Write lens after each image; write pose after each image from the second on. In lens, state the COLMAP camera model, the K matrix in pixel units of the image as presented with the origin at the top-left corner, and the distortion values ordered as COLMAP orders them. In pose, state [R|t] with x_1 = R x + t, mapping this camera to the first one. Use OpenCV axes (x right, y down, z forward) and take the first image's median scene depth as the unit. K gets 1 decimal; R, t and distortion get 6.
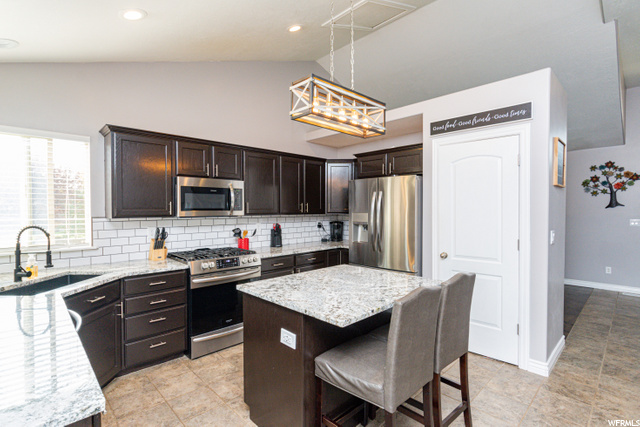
lens RADIAL K [[306.1, 0, 320.0], [0, 306.1, 213.5], [0, 0, 1]] dist [0.021217, -0.000250]
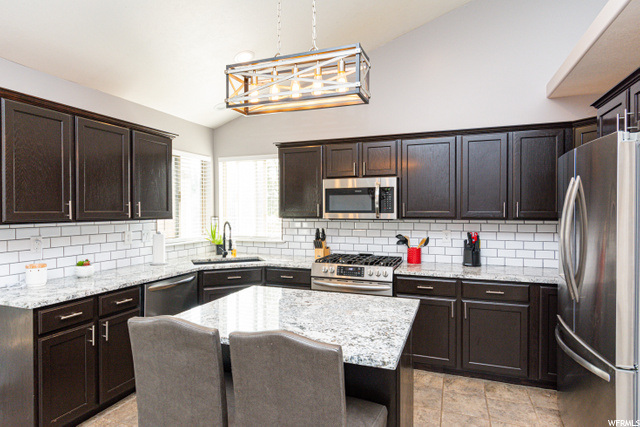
lens RADIAL K [[363.6, 0, 320.0], [0, 363.6, 213.5], [0, 0, 1]] dist [-0.000506, -0.000166]
pose [[0.437107, 0.010466, -0.899348, 0.575897], [-0.013961, 0.999891, 0.004851, -0.011102], [0.899301, 0.010436, 0.437206, 0.422396]]
